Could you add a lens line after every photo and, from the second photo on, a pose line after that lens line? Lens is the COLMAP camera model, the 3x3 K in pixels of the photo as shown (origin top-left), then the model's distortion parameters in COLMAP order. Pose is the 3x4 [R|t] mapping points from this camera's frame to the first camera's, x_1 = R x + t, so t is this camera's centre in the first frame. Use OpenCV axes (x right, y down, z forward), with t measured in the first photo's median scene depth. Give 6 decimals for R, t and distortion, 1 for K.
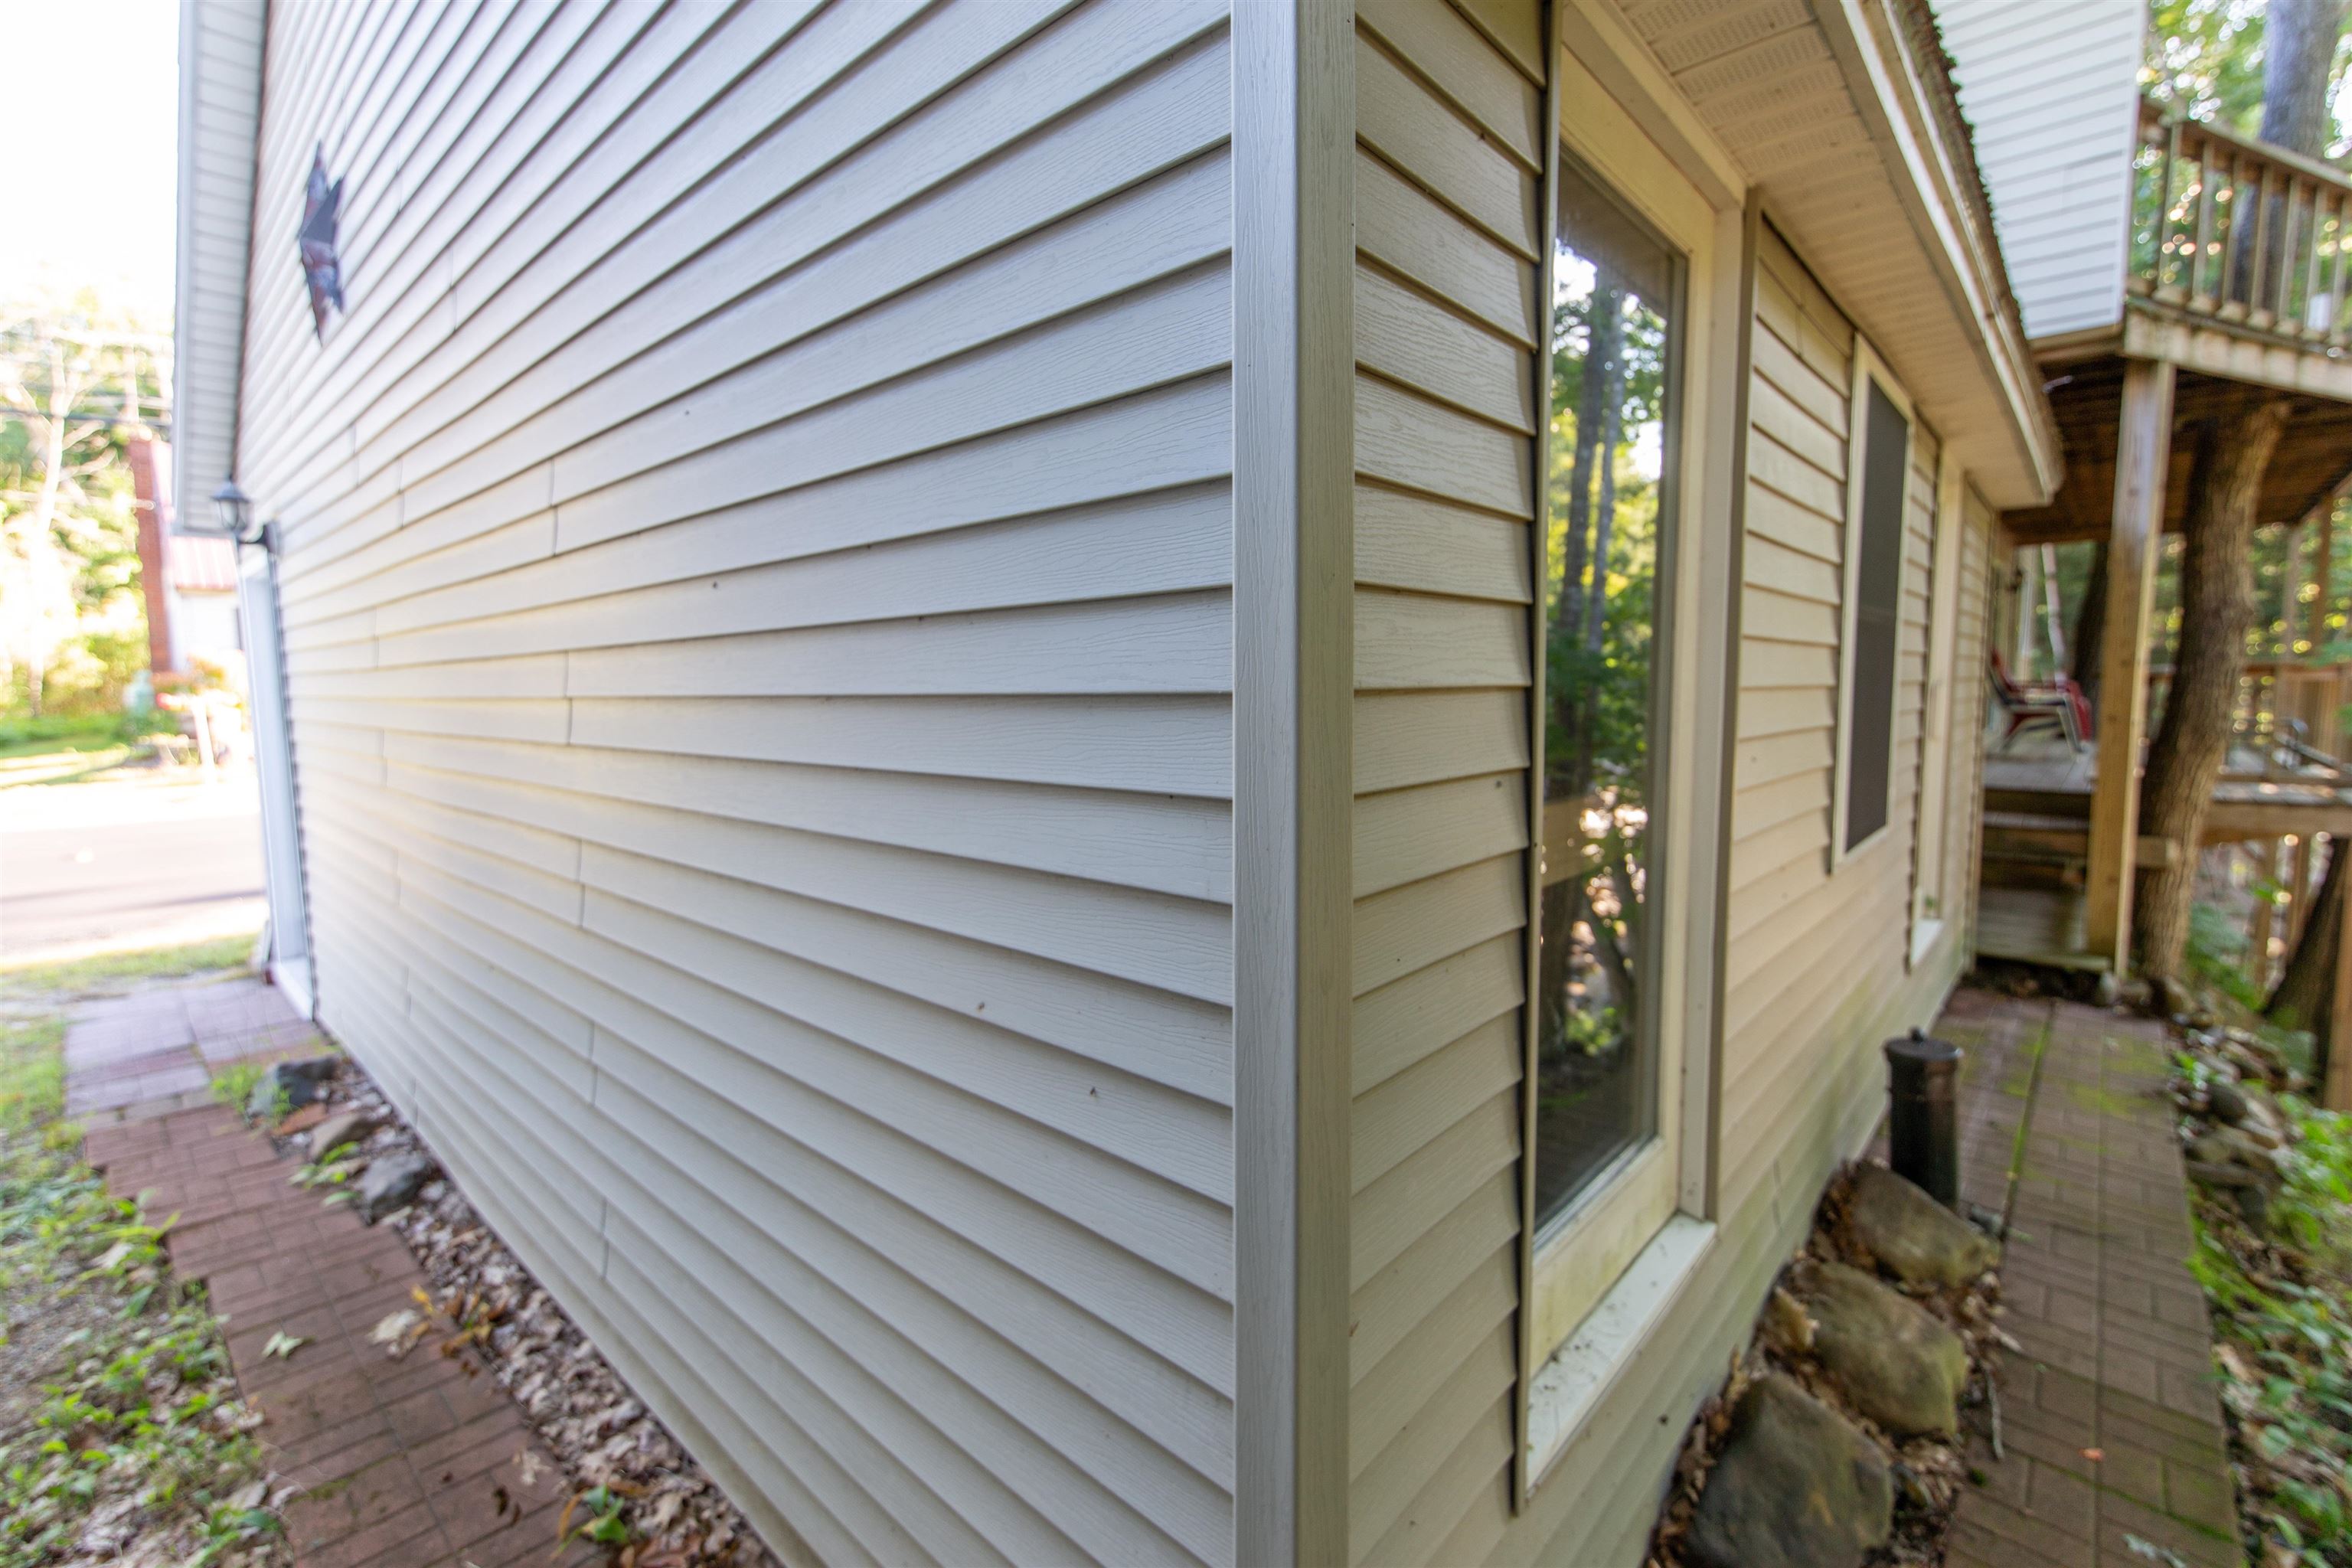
lens RADIAL K [[1014.6, 0, 1179.9], [0, 1014.6, 776.0], [0, 0, 1]] dist [0.003161, -0.000618]
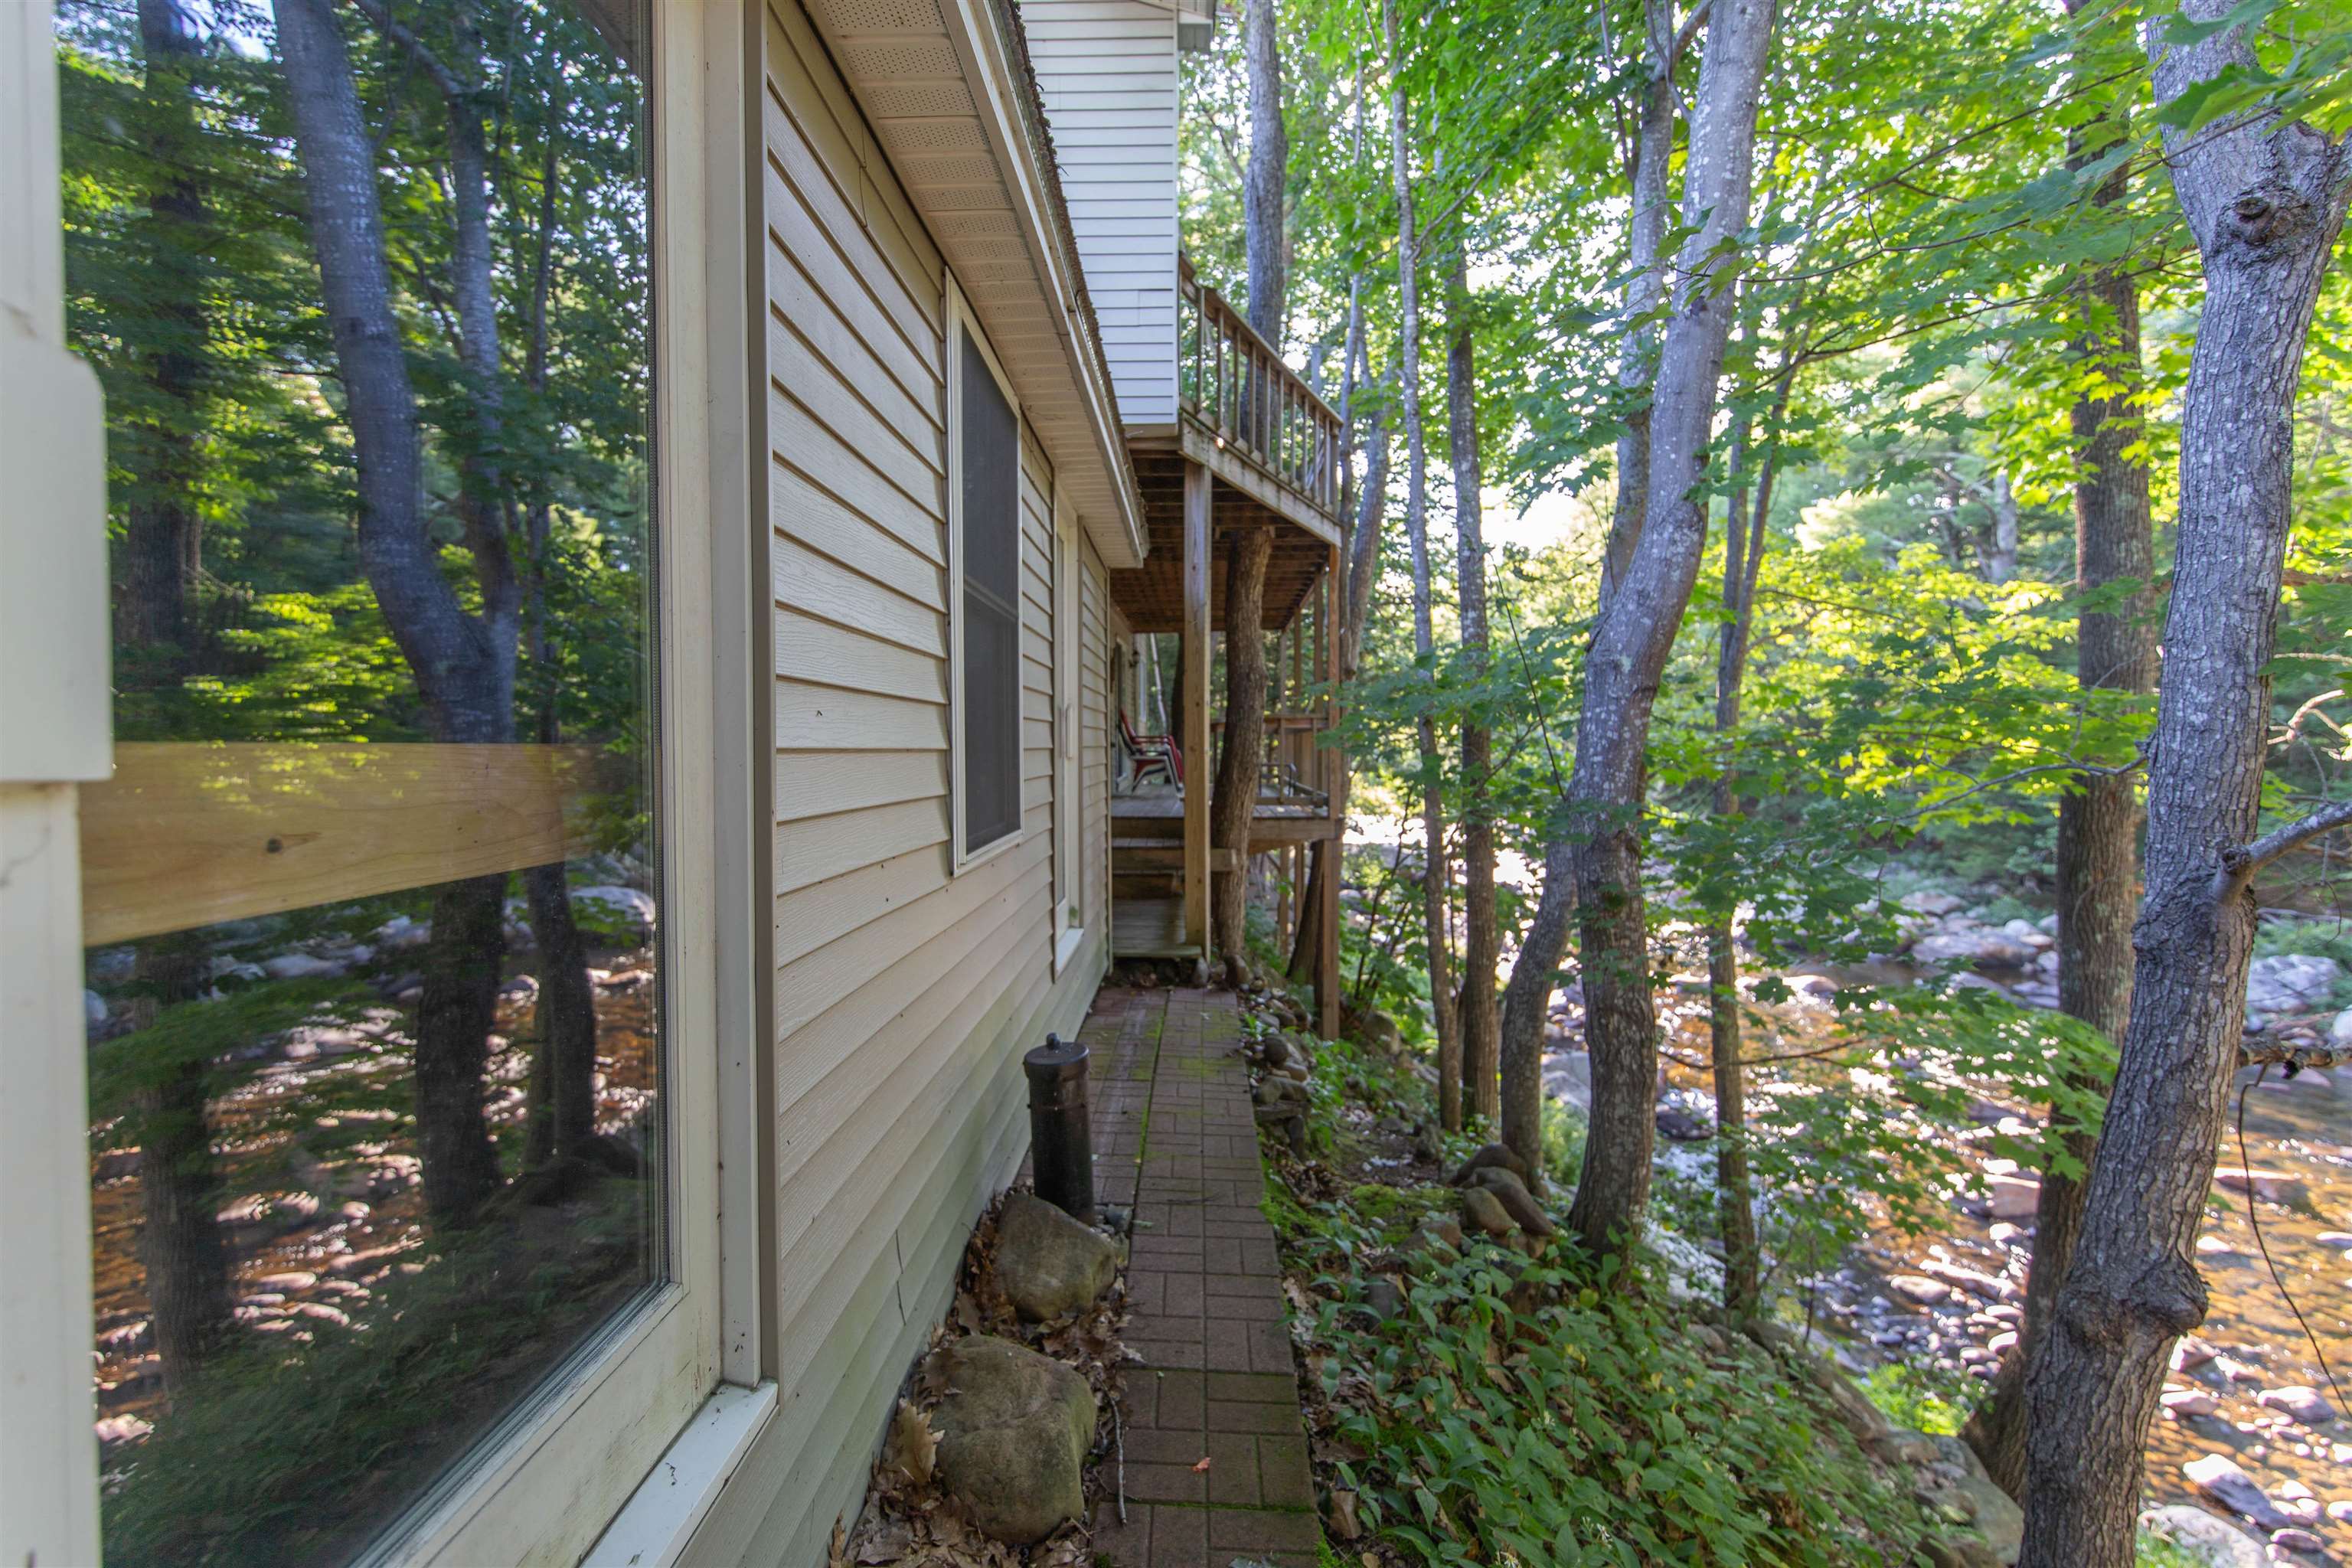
lens RADIAL K [[1014.6, 0, 1179.9], [0, 1014.6, 776.0], [0, 0, 1]] dist [0.003161, -0.000618]
pose [[0.749430, -0.012947, 0.661958, 0.150076], [0.054908, 0.997580, -0.042653, 0.042622], [-0.659803, 0.068312, 0.748327, 0.150610]]
